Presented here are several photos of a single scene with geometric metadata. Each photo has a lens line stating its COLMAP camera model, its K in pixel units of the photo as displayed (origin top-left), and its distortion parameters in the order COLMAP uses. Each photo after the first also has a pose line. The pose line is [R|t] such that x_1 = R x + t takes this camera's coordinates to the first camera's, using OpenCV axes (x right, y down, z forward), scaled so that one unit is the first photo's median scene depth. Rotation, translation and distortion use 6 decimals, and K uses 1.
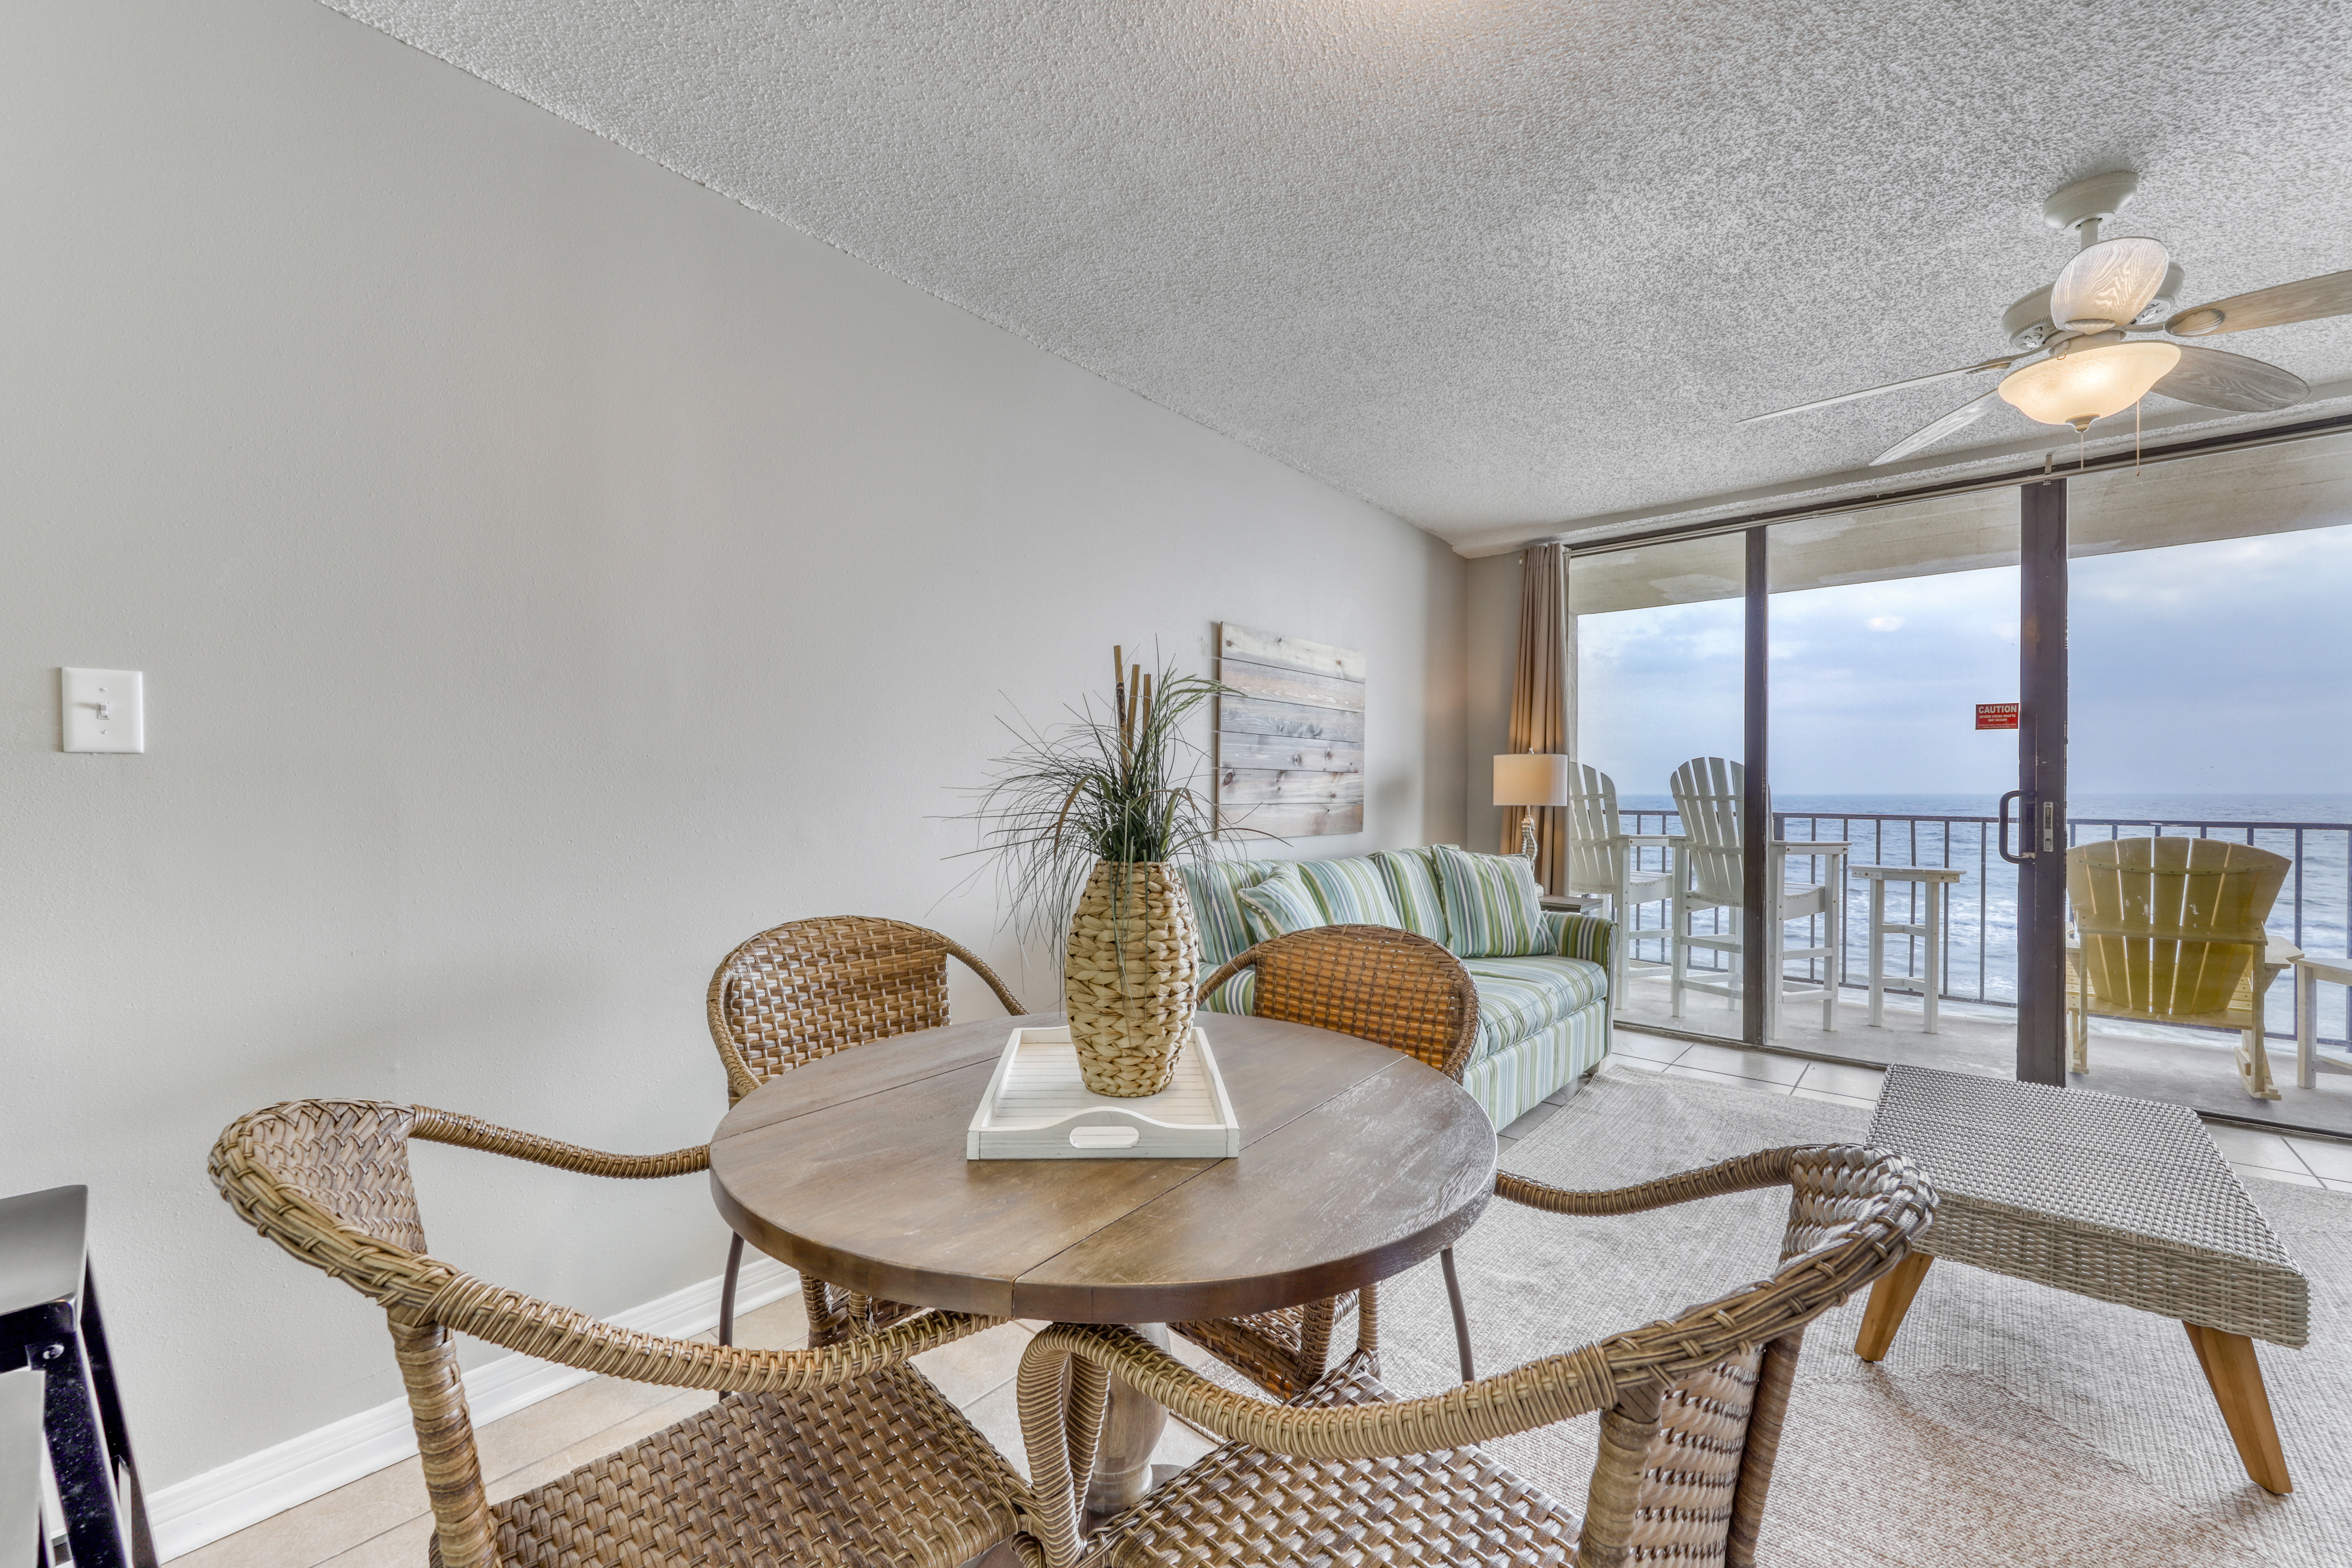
lens RADIAL K [[921.6, 0, 1180.1], [0, 921.6, 785.0], [0, 0, 1]] dist [0.003338, -0.000034]
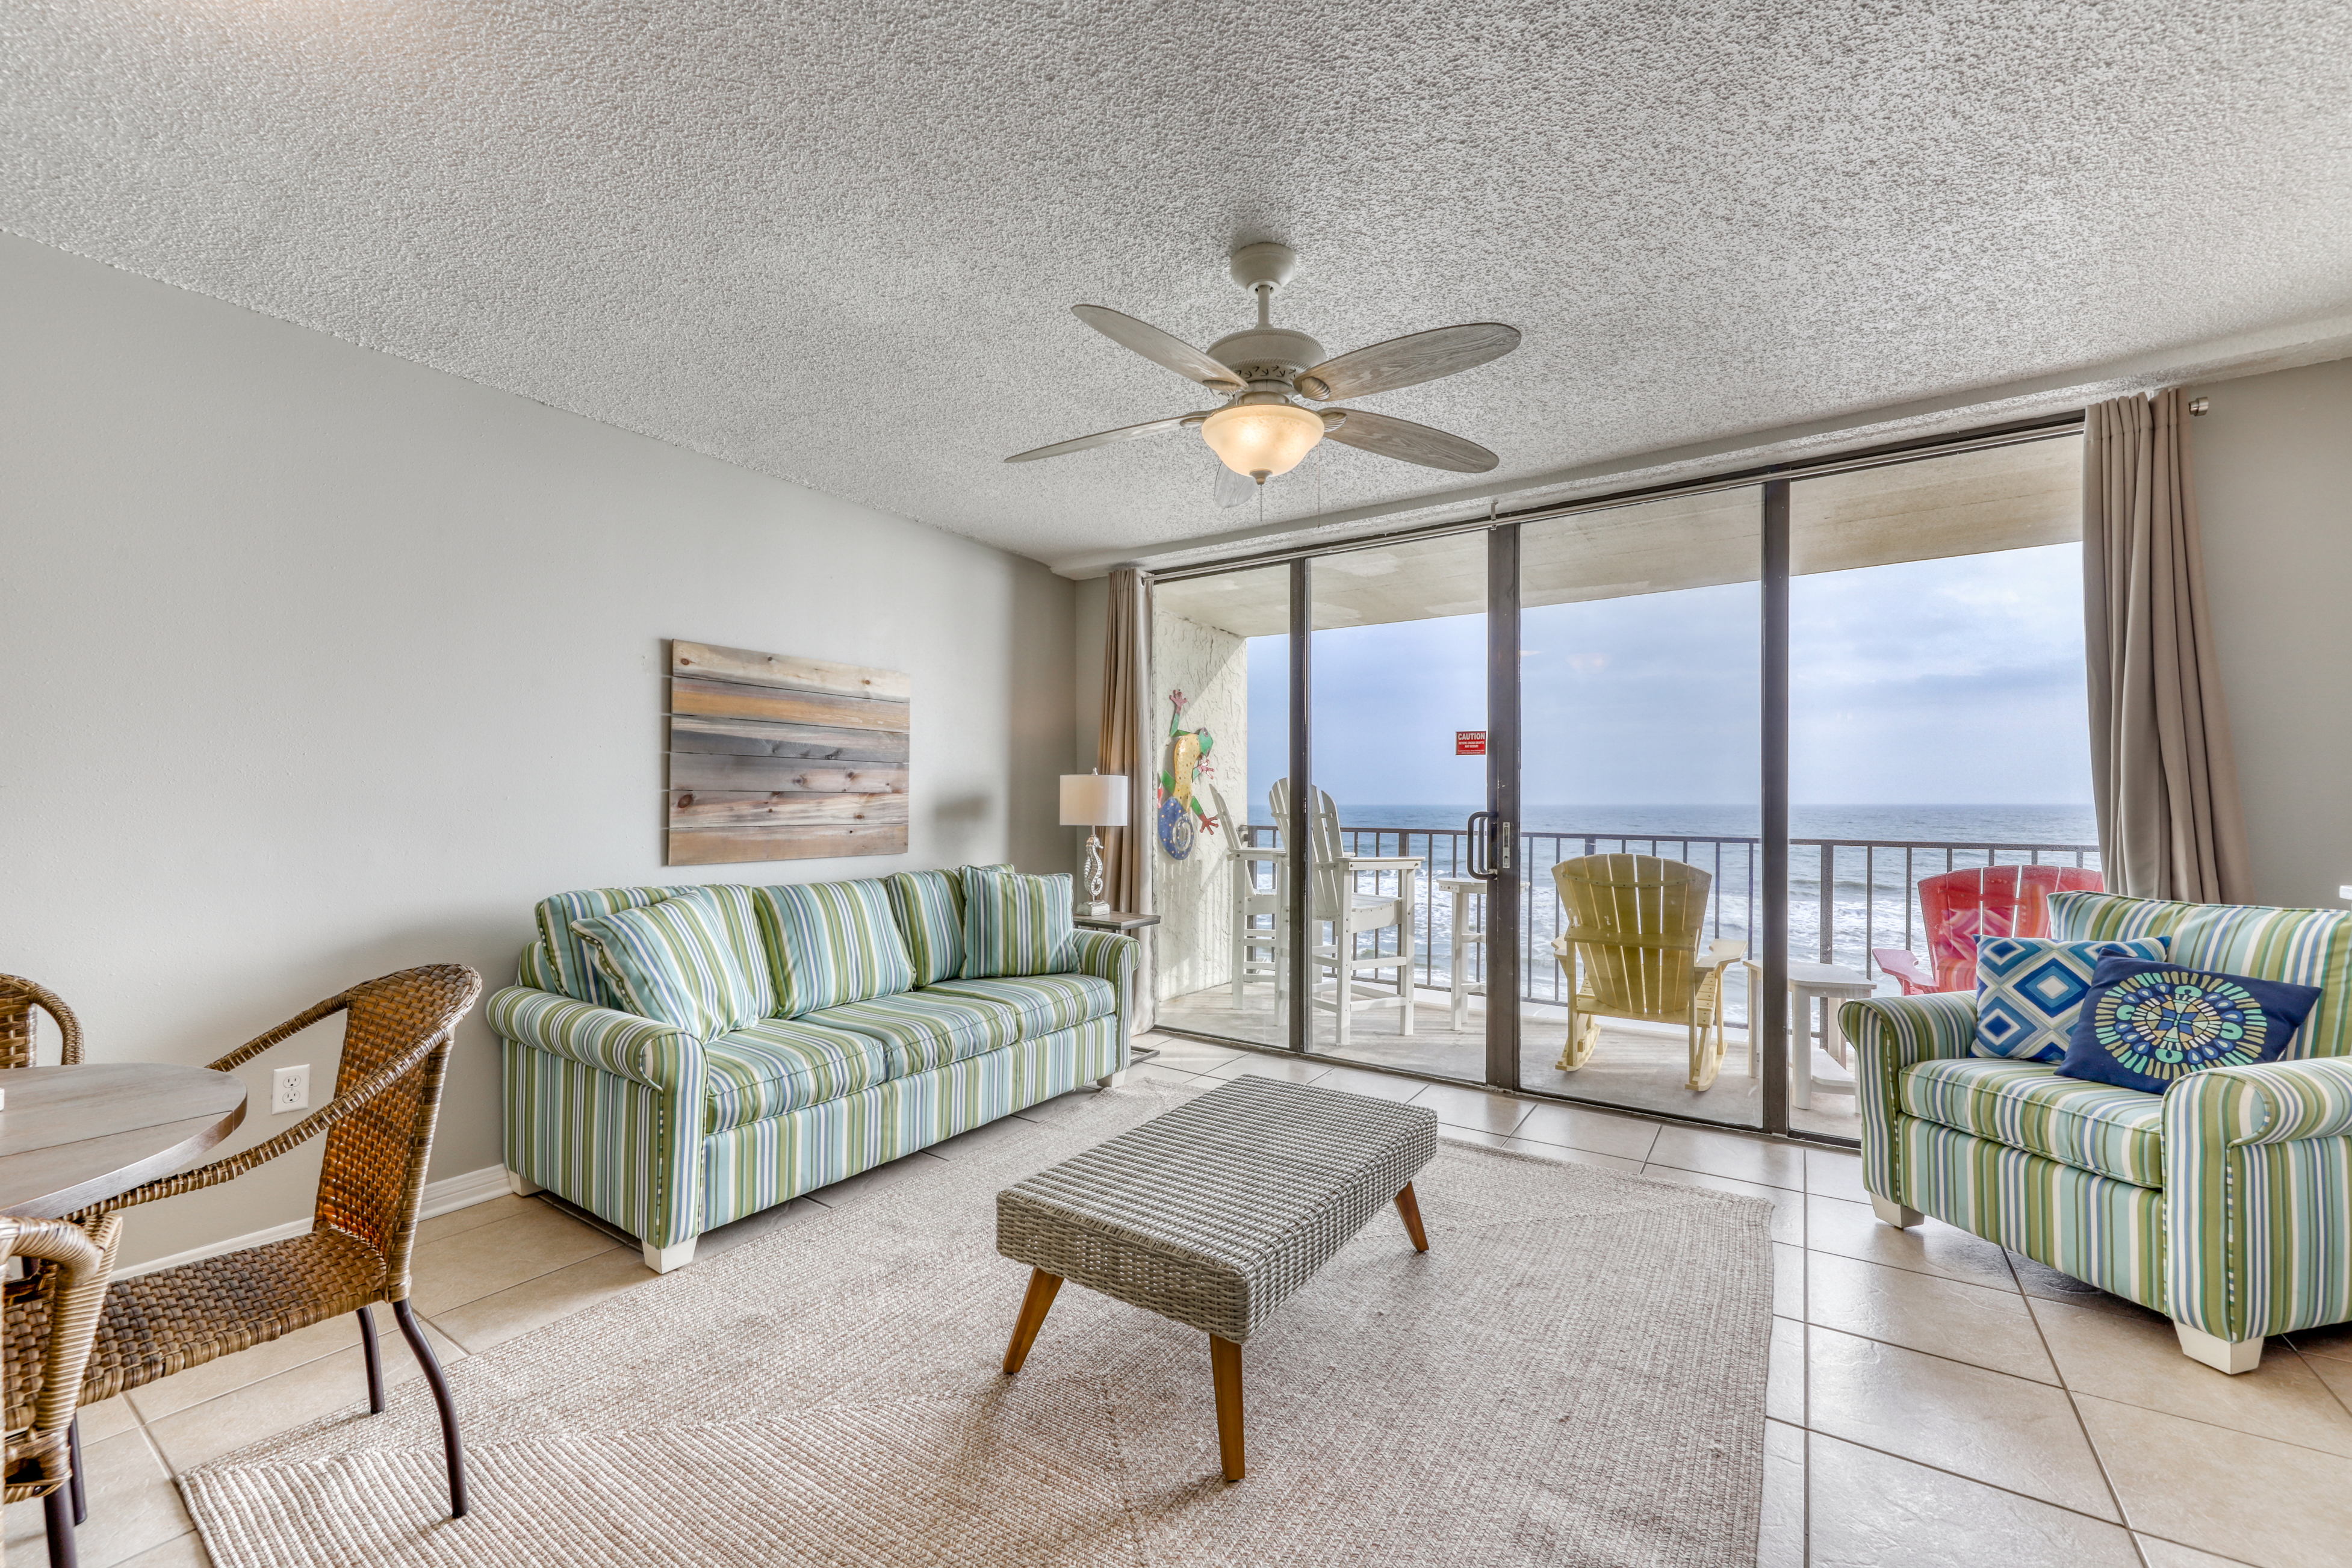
lens RADIAL K [[921.6, 0, 1180.3], [0, 921.6, 794.5], [0, 0, 1]] dist [0.003338, -0.000034]
pose [[0.992773, 0.001933, 0.119993, 0.407581], [-0.002061, 0.999997, 0.000943, -0.014089], [-0.119991, -0.001184, 0.992774, -0.025065]]
